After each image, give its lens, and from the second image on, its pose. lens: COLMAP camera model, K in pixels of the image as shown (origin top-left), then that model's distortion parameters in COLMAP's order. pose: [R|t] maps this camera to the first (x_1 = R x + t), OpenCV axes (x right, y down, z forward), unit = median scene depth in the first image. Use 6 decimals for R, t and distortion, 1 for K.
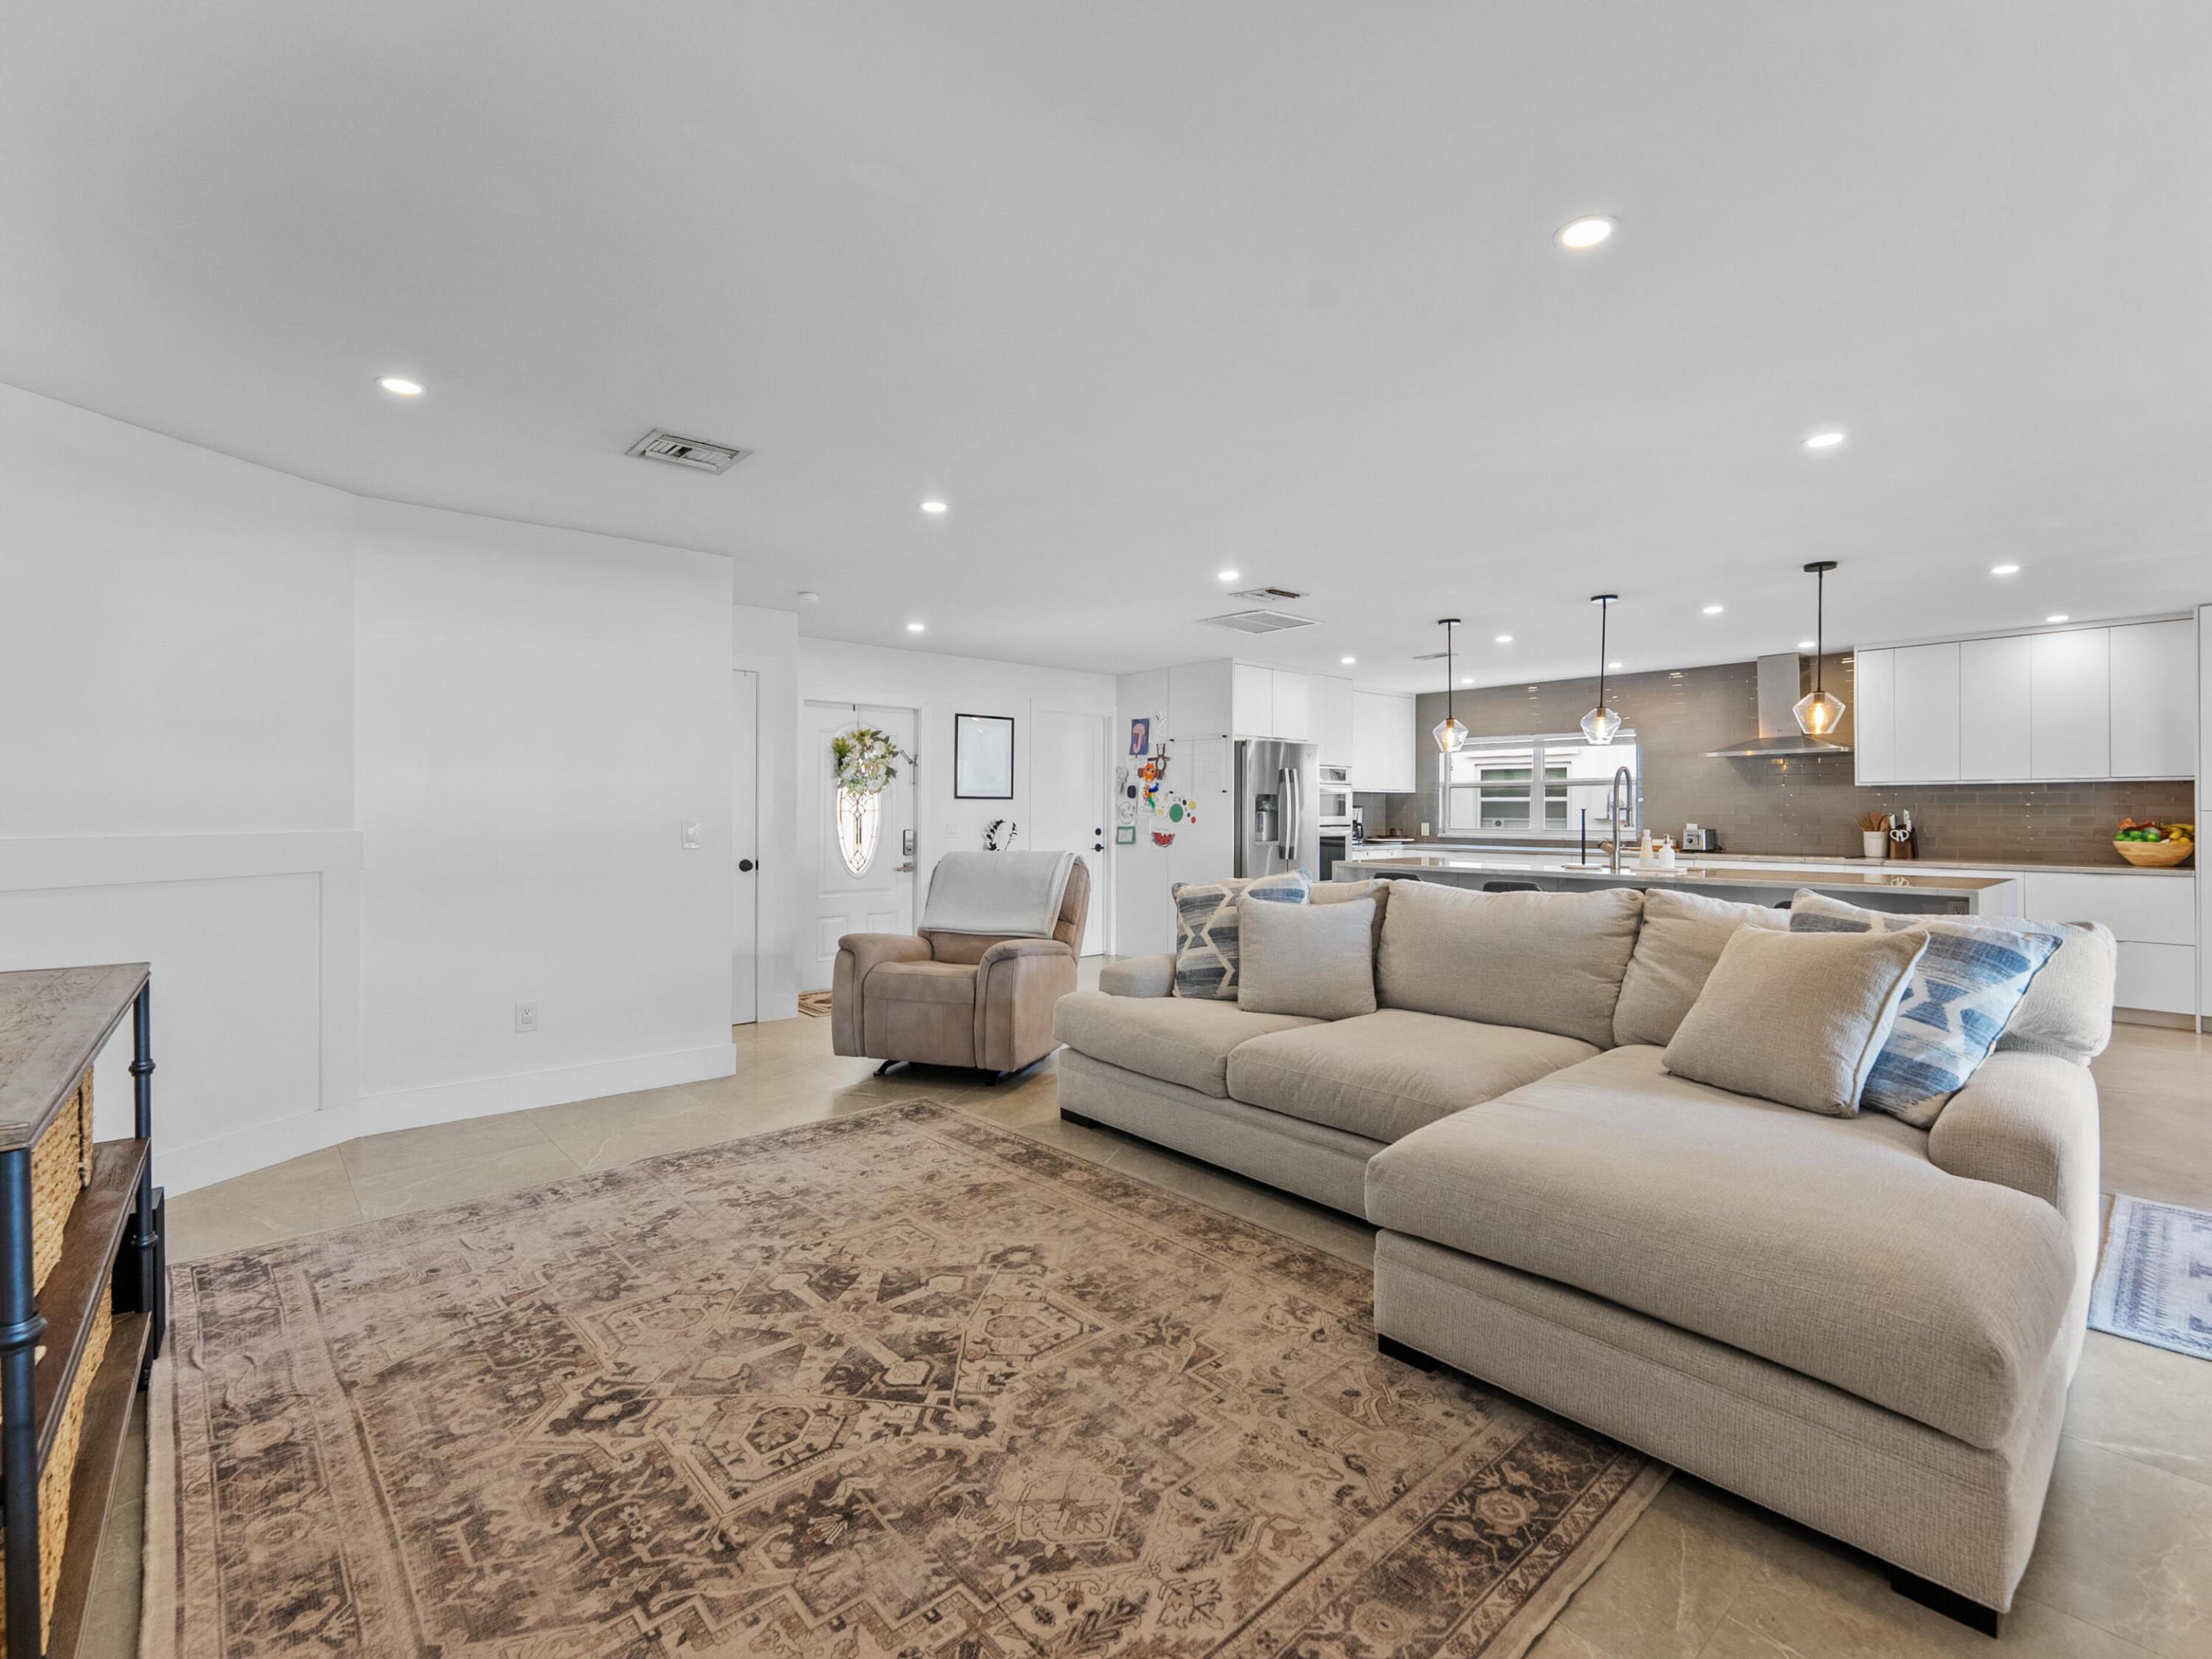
lens RADIAL K [[1006.6, 0, 1108.8], [0, 1006.6, 809.7], [0, 0, 1]] dist [-0.000041, -0.000436]
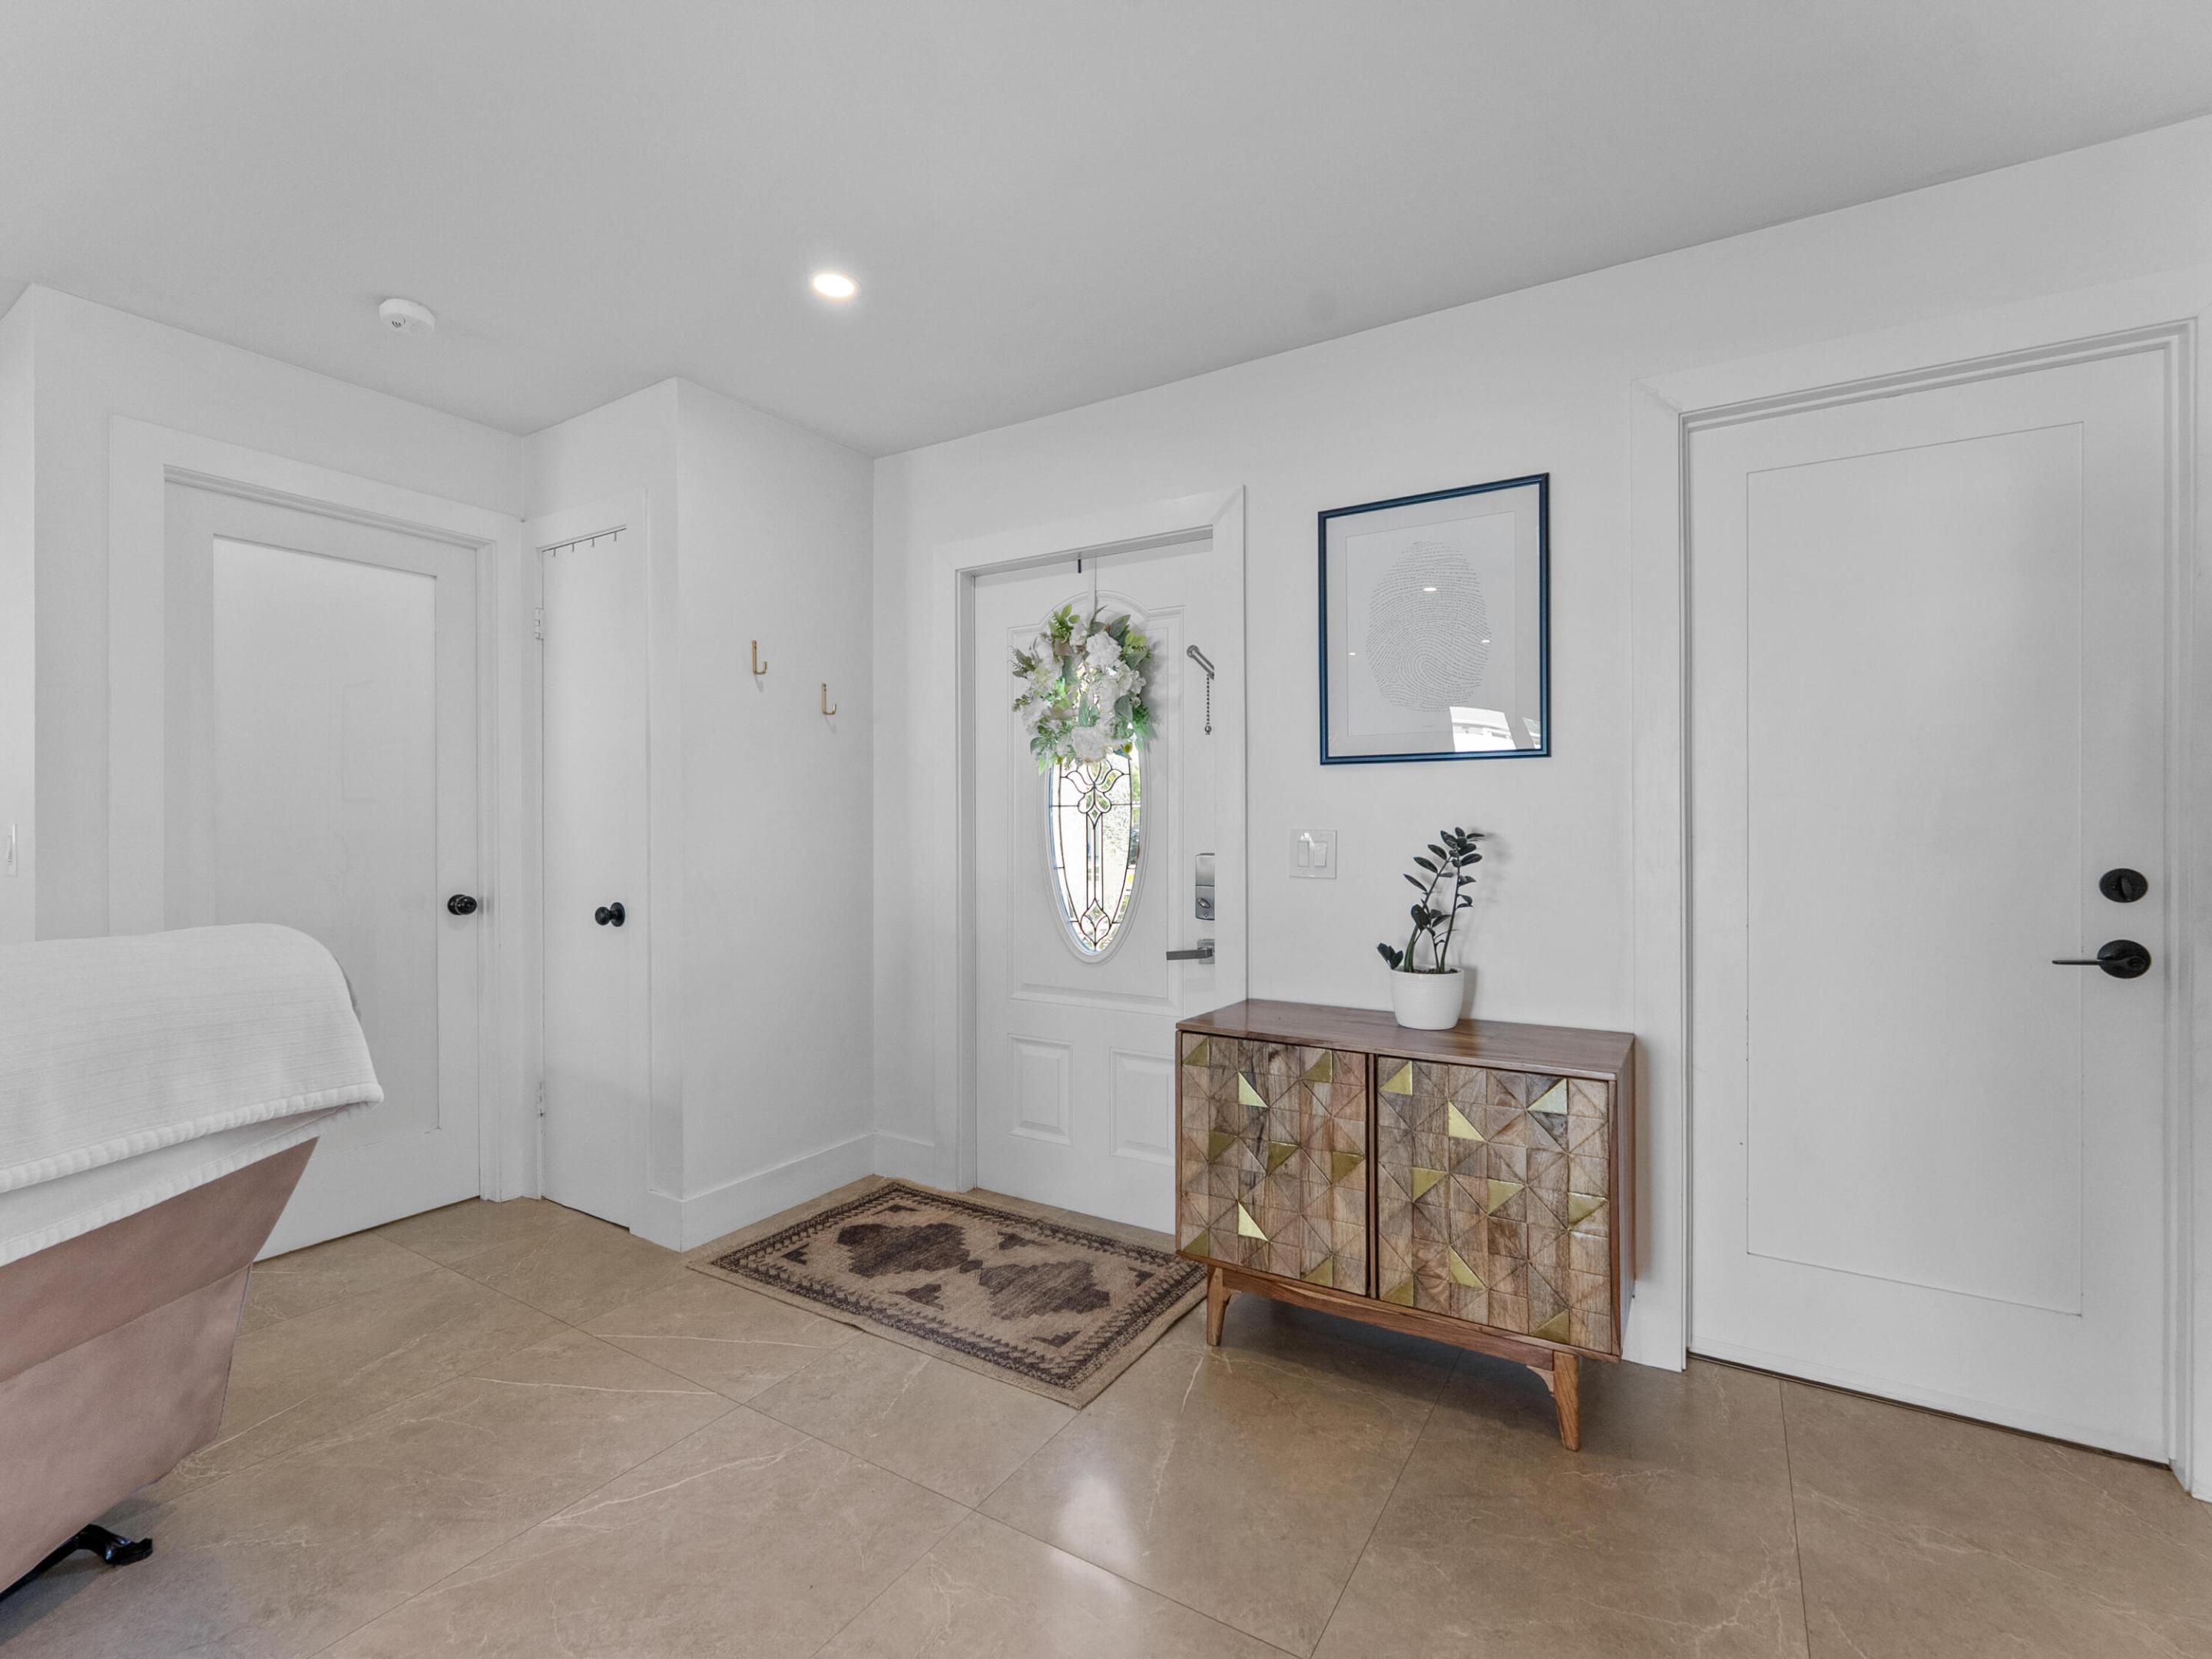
lens RADIAL K [[1000.8, 0, 1108.9], [0, 1000.8, 831.6], [0, 0, 1]] dist [-0.000100, -0.000914]
pose [[0.294015, 0.001248, -0.955800, 0.383424], [0.003991, 0.999989, 0.002533, 0.026680], [0.955793, -0.004559, 0.294007, 2.154802]]
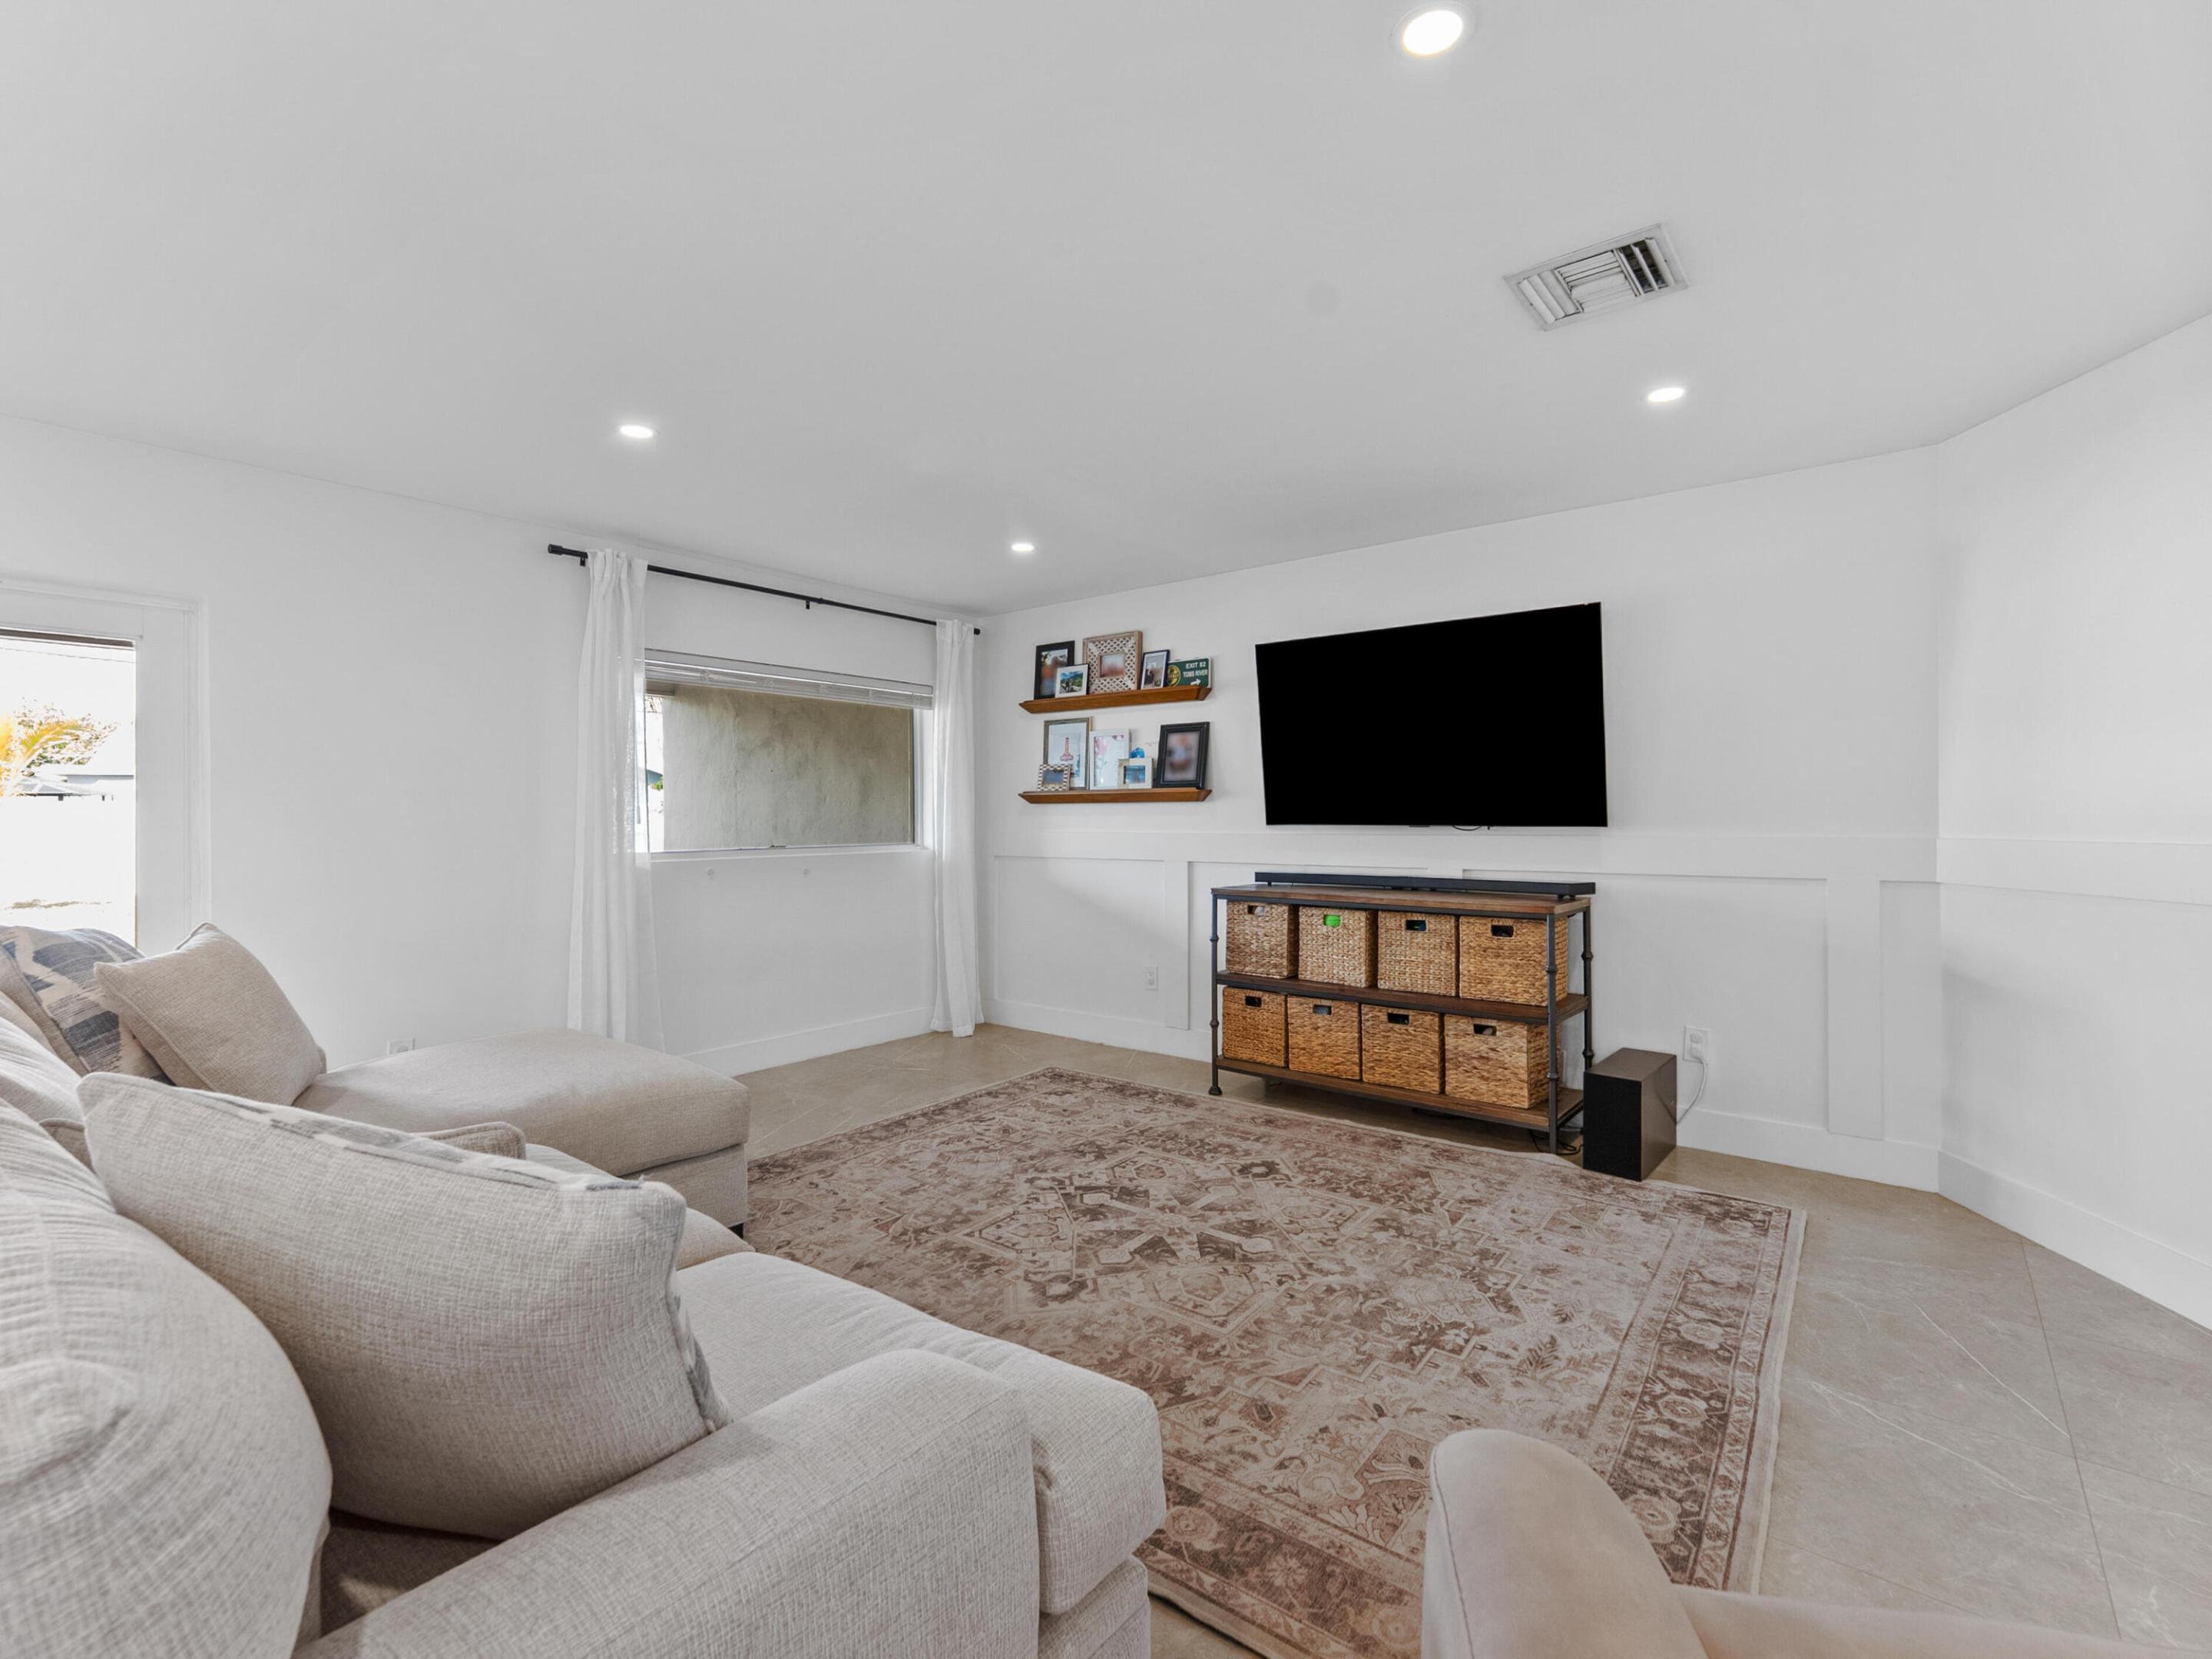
lens RADIAL K [[1000.8, 0, 1108.9], [0, 1000.8, 831.6], [0, 0, 1]] dist [-0.000100, -0.000914]
pose [[-0.985412, 0.004736, -0.170119, 0.019591], [0.002156, 0.999880, 0.015345, 0.003411], [0.170171, 0.014755, -0.985304, 1.792027]]
